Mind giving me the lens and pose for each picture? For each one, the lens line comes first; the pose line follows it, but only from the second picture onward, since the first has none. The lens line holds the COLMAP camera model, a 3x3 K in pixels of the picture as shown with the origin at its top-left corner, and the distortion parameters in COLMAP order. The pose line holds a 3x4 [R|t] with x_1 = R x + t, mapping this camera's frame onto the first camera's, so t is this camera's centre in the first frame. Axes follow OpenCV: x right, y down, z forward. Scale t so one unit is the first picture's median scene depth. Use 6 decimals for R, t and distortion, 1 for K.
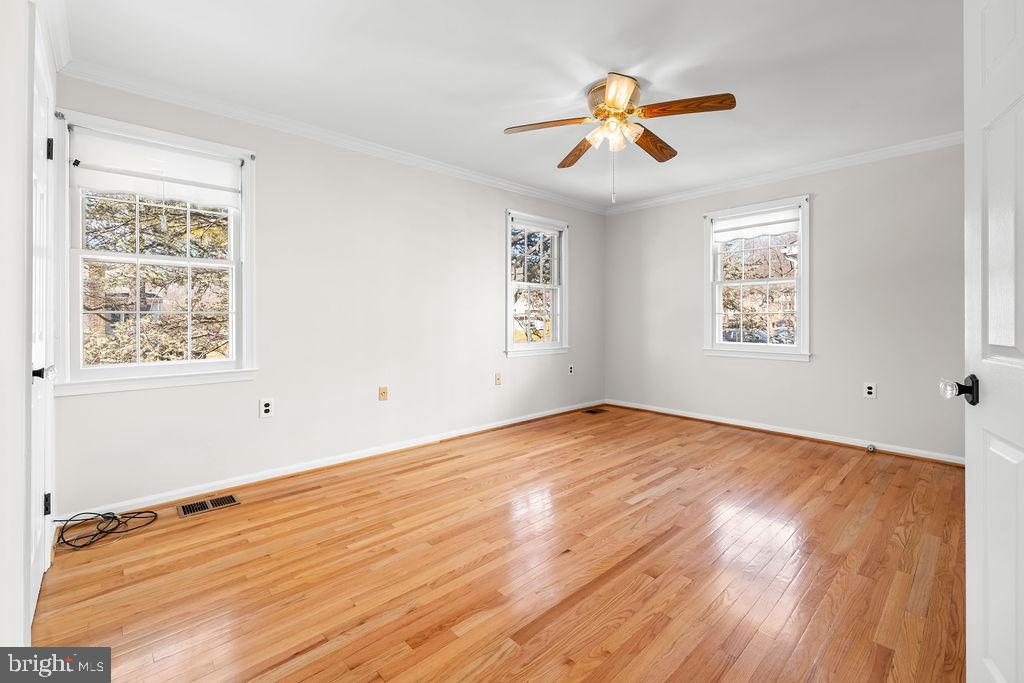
lens RADIAL K [[433.0, 0, 512.6], [0, 433.0, 326.8], [0, 0, 1]] dist [-0.000759, -0.000061]
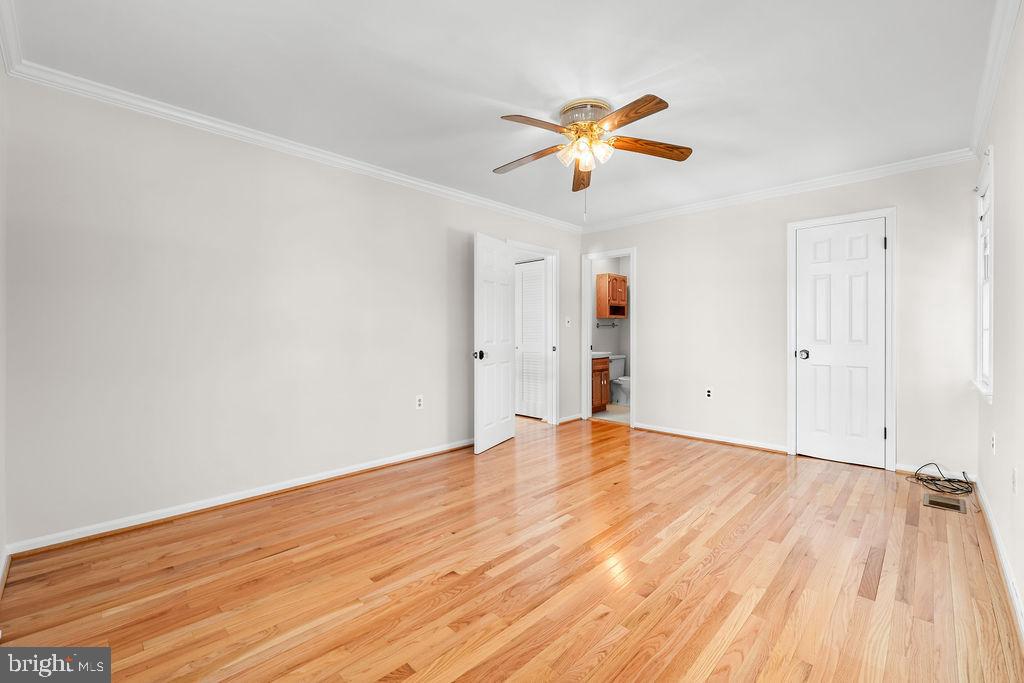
lens RADIAL K [[433.0, 0, 512.6], [0, 433.0, 326.8], [0, 0, 1]] dist [-0.000759, -0.000061]
pose [[-0.998795, -0.001911, -0.049045, 0.432746], [-0.002115, 0.999989, 0.004104, -0.040655], [0.049037, 0.004203, -0.998788, 1.915246]]
